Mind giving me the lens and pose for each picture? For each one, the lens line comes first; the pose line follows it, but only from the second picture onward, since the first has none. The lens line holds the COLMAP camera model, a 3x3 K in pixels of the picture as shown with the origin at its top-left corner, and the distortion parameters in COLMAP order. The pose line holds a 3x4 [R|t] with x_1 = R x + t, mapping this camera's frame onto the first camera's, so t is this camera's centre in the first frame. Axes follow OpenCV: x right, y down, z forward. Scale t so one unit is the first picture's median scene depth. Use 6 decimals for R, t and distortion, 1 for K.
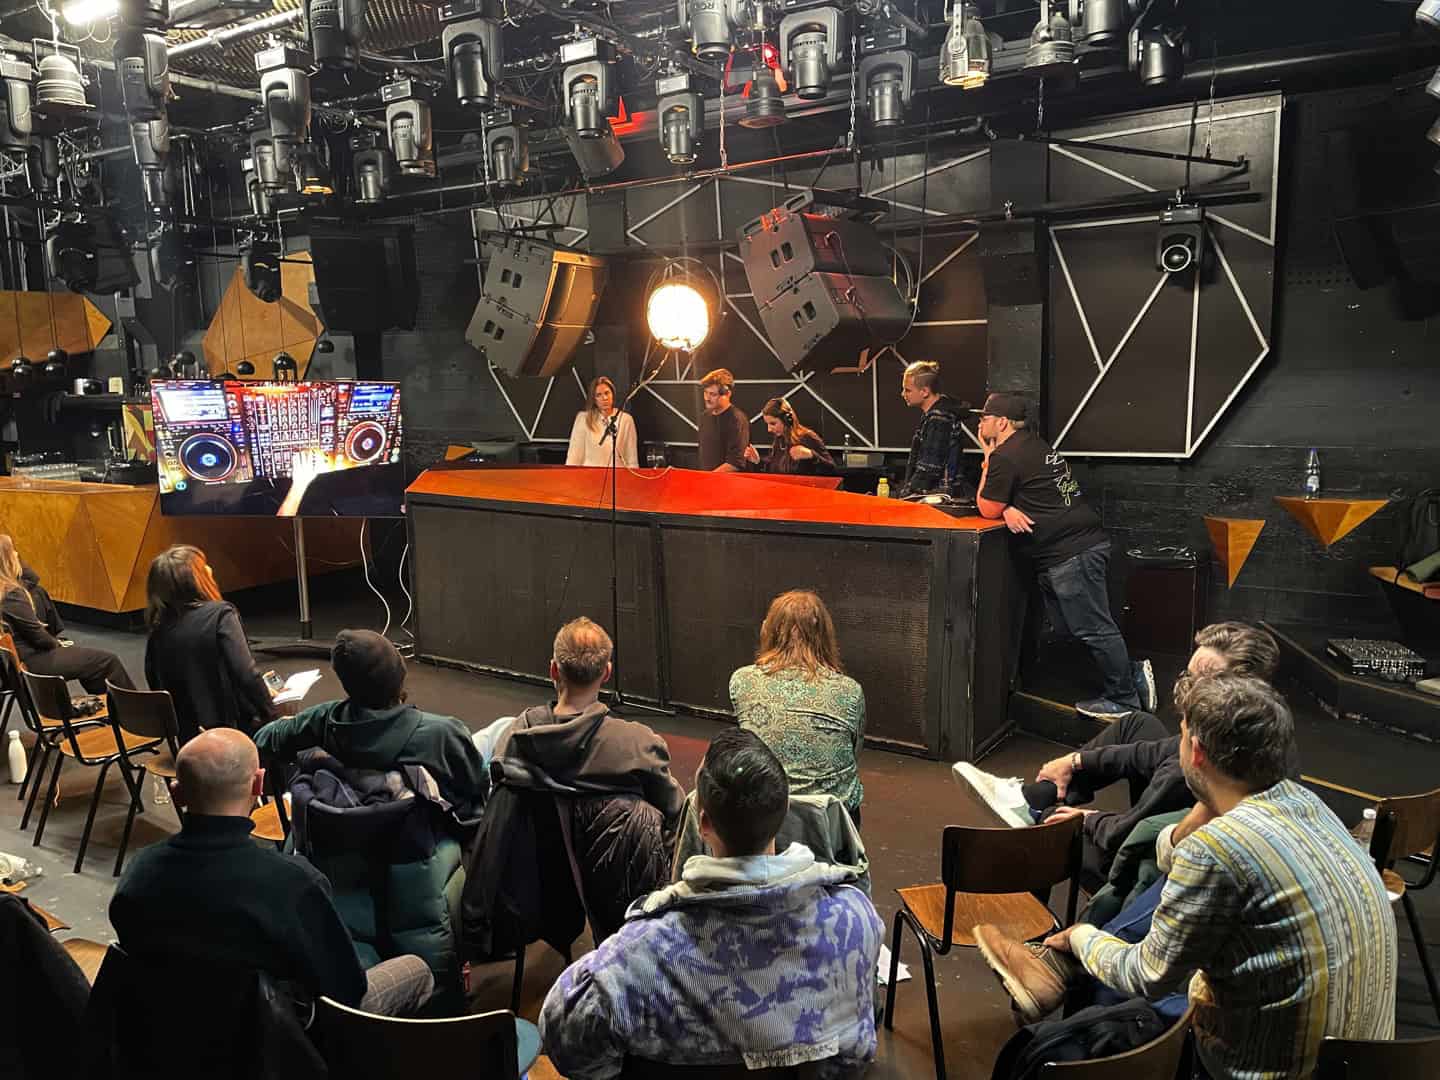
lens RADIAL K [[1075.3, 0, 720.0], [0, 1075.3, 540.0], [0, 0, 1]] dist [0.137241, -0.189488]
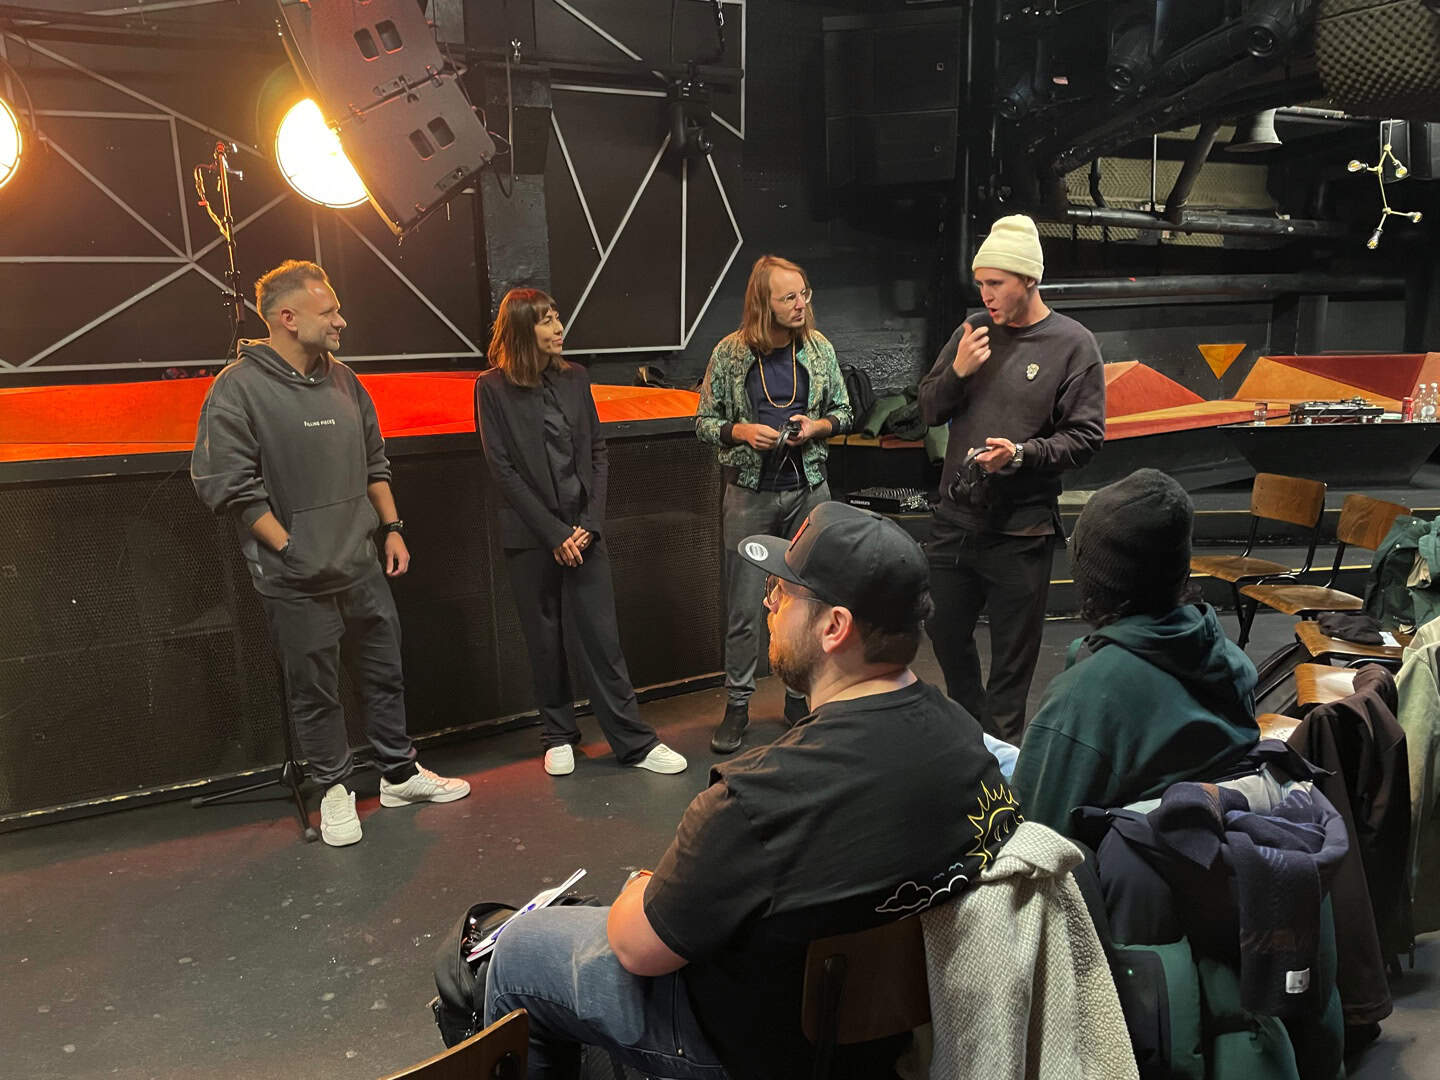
lens RADIAL K [[1090.0, 0, 730.6], [0, 1090.0, 555.0], [0, 0, 1]] dist [0.116915, -0.145142]
pose [[0.480774, -0.177663, 0.858657, -0.401622], [0.152678, 0.981261, 0.117544, -0.001272], [-0.863450, 0.074586, 0.498890, 0.418734]]
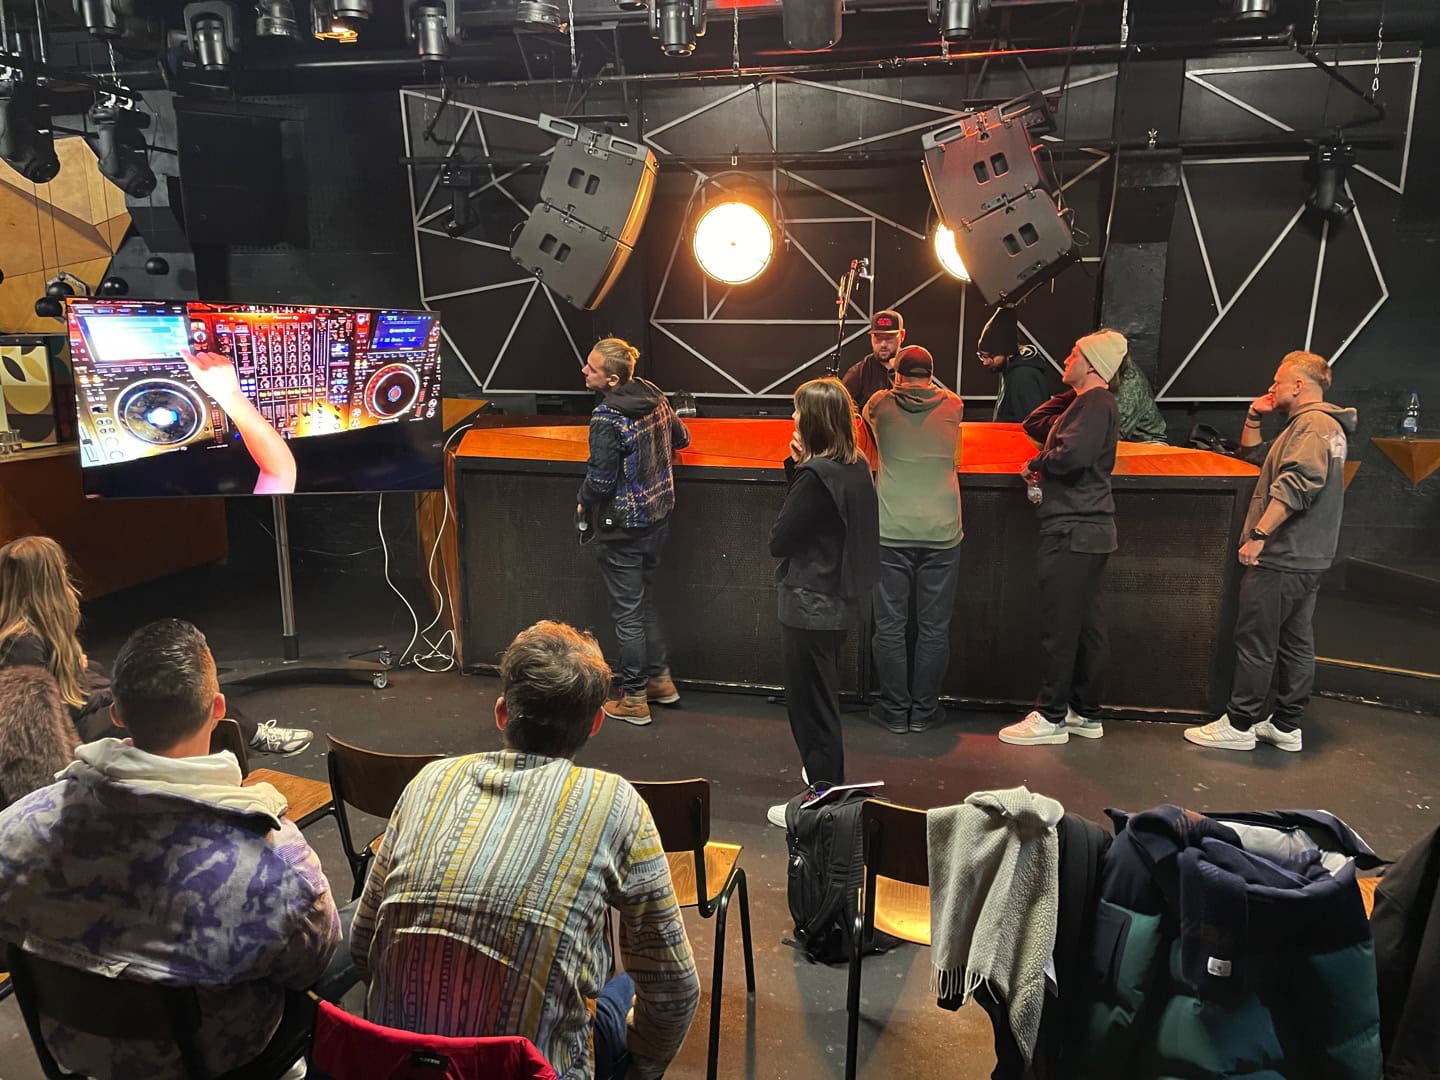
lens RADIAL K [[1090.0, 0, 730.6], [0, 1090.0, 555.0], [0, 0, 1]] dist [0.116915, -0.145142]
pose [[0.925871, -0.058167, 0.373335, -0.404238], [0.040423, 0.997657, 0.055191, -0.010222], [-0.375671, -0.036009, 0.926053, 0.209673]]
